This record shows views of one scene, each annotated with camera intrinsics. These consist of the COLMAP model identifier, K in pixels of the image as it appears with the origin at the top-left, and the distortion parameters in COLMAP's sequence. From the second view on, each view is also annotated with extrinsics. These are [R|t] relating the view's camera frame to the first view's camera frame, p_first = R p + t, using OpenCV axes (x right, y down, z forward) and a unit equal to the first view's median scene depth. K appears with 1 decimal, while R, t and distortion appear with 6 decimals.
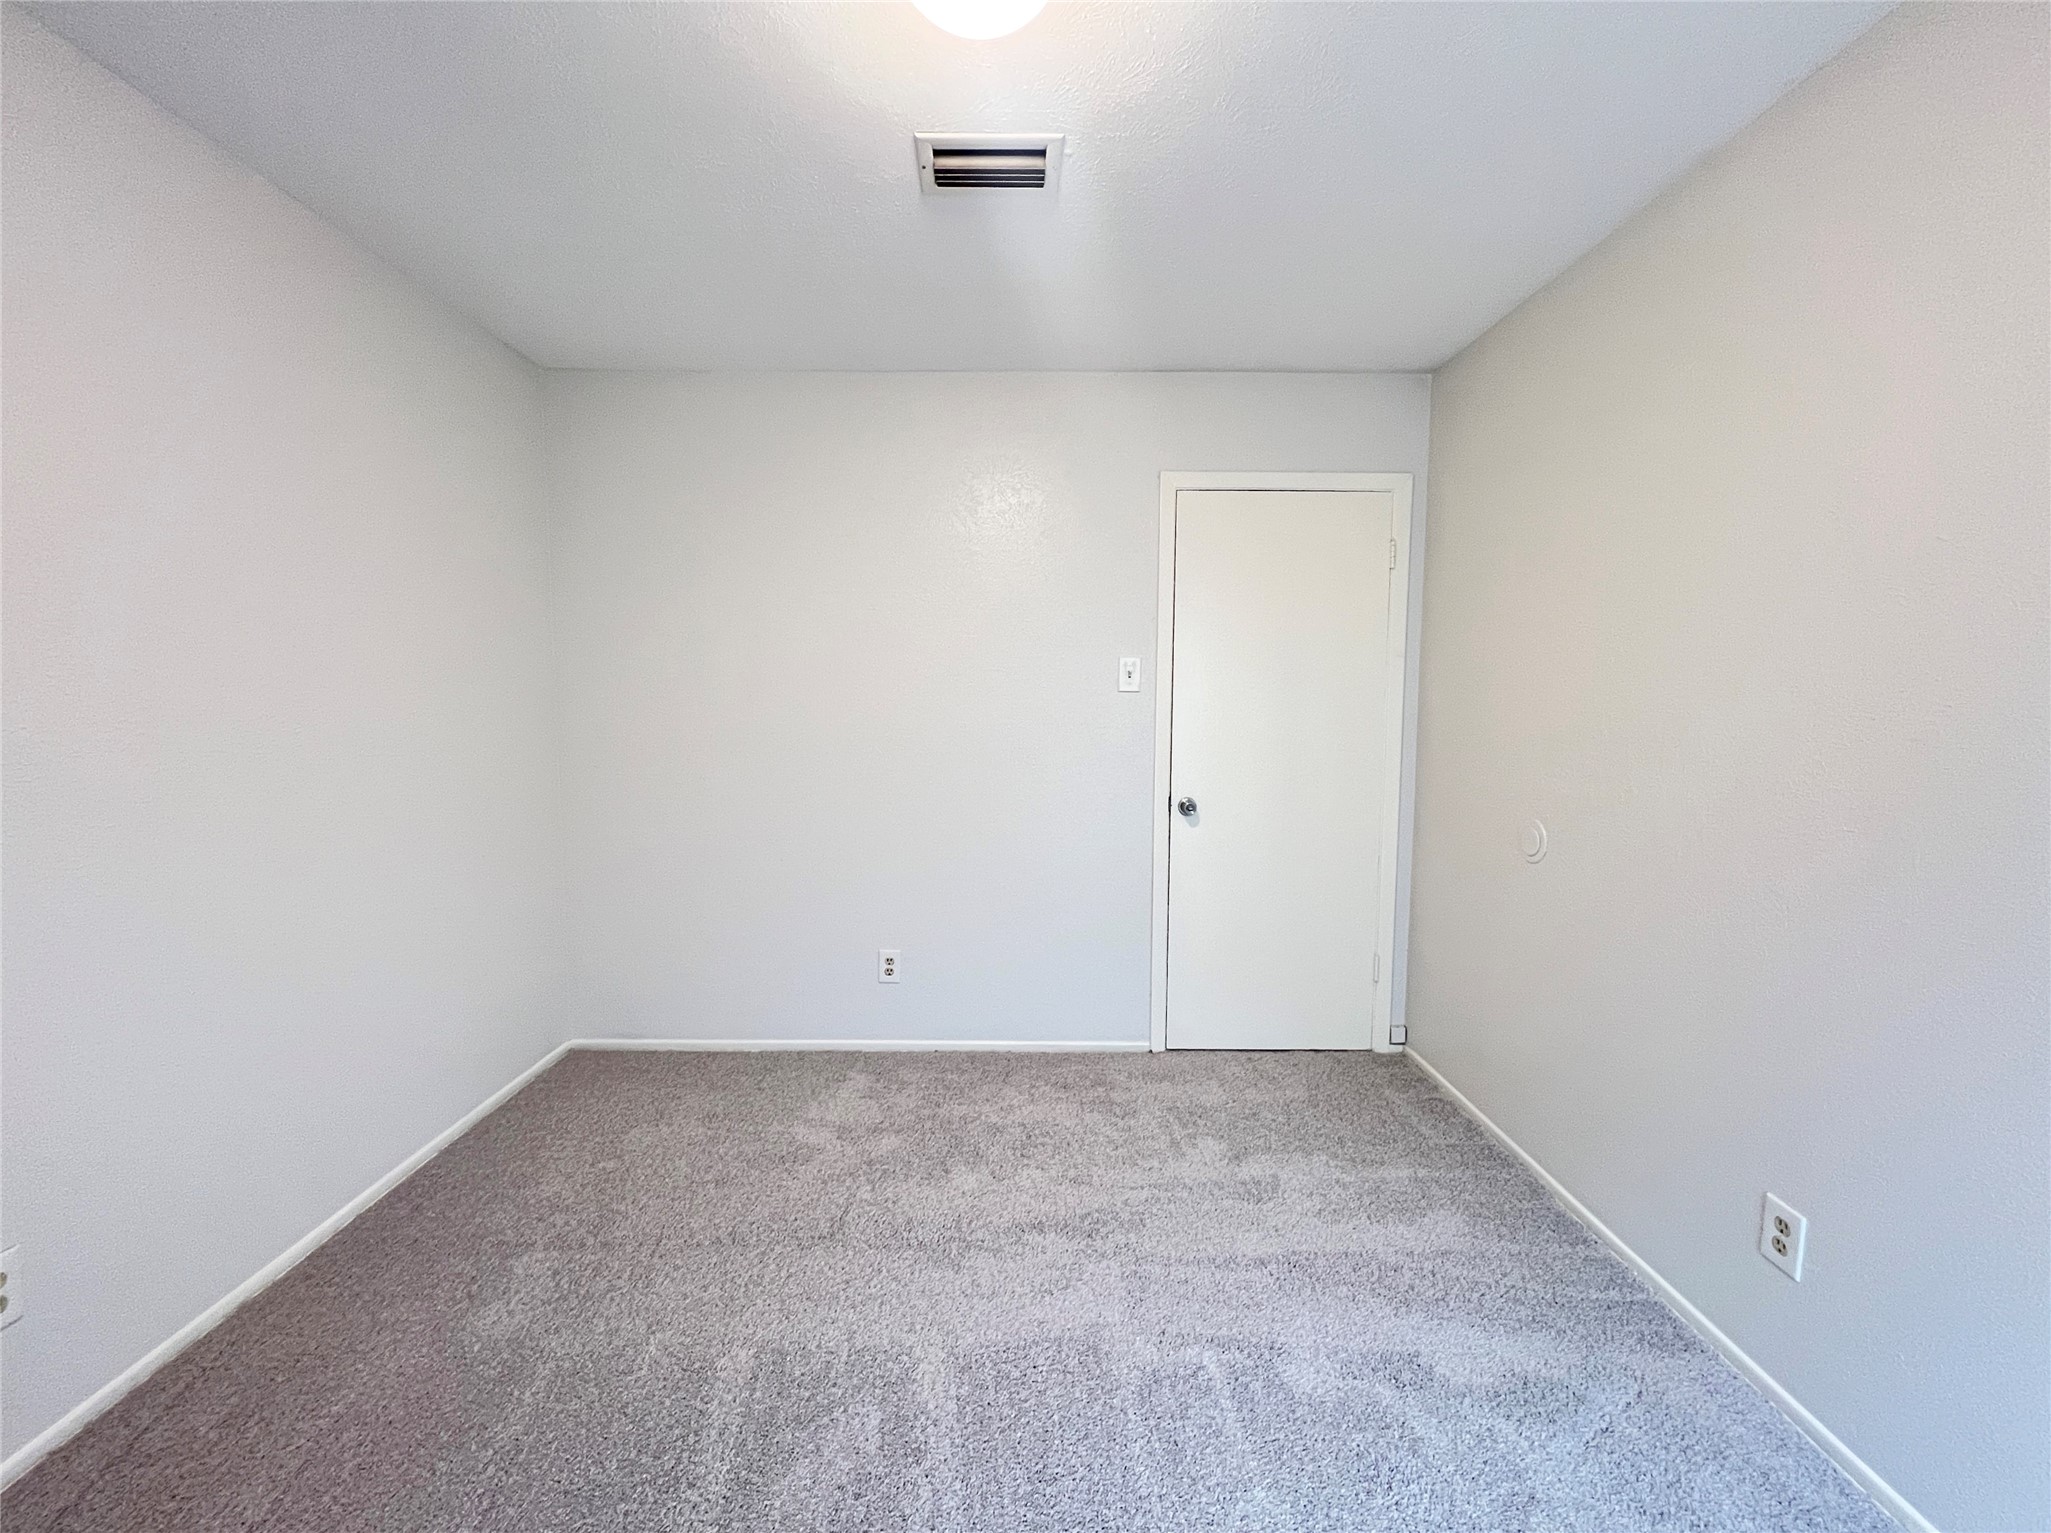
lens RADIAL K [[827.9, 0, 1034.3], [0, 827.9, 769.1], [0, 0, 1]] dist [0.001803, 0.000270]
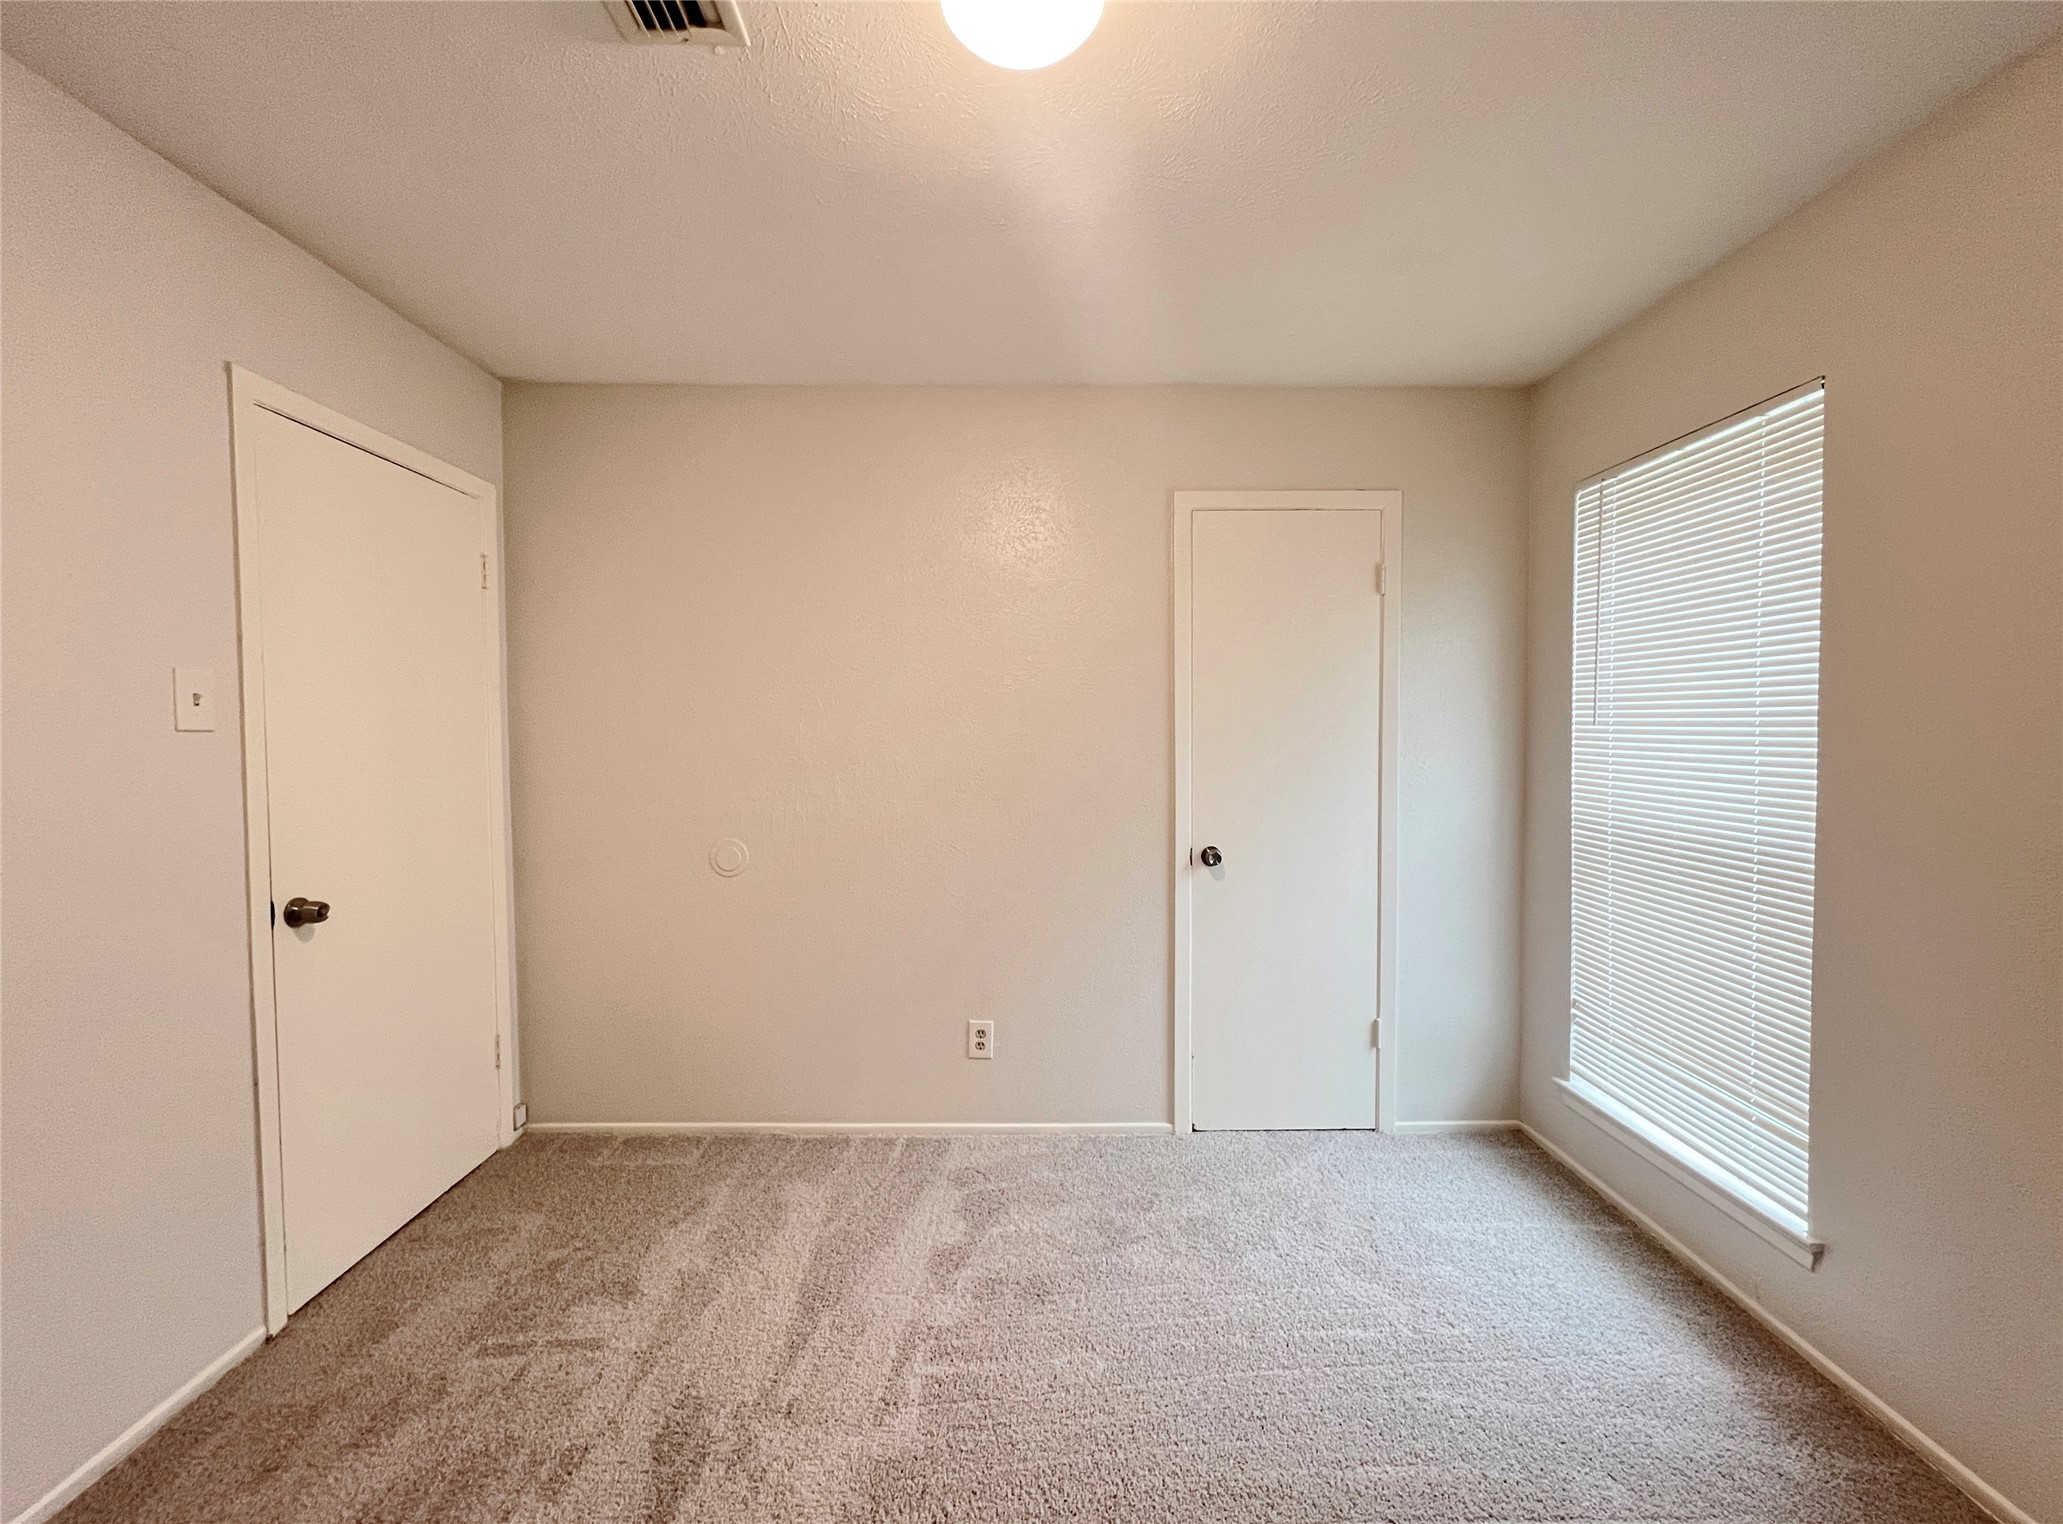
lens RADIAL K [[832.8, 0, 1036.8], [0, 832.8, 761.3], [0, 0, 1]] dist [0.001803, 0.000270]
pose [[0.006310, -0.043045, 0.999053, -0.541283], [0.082933, 0.995654, 0.042375, -0.059775], [-0.996535, 0.082587, 0.009853, 0.520449]]
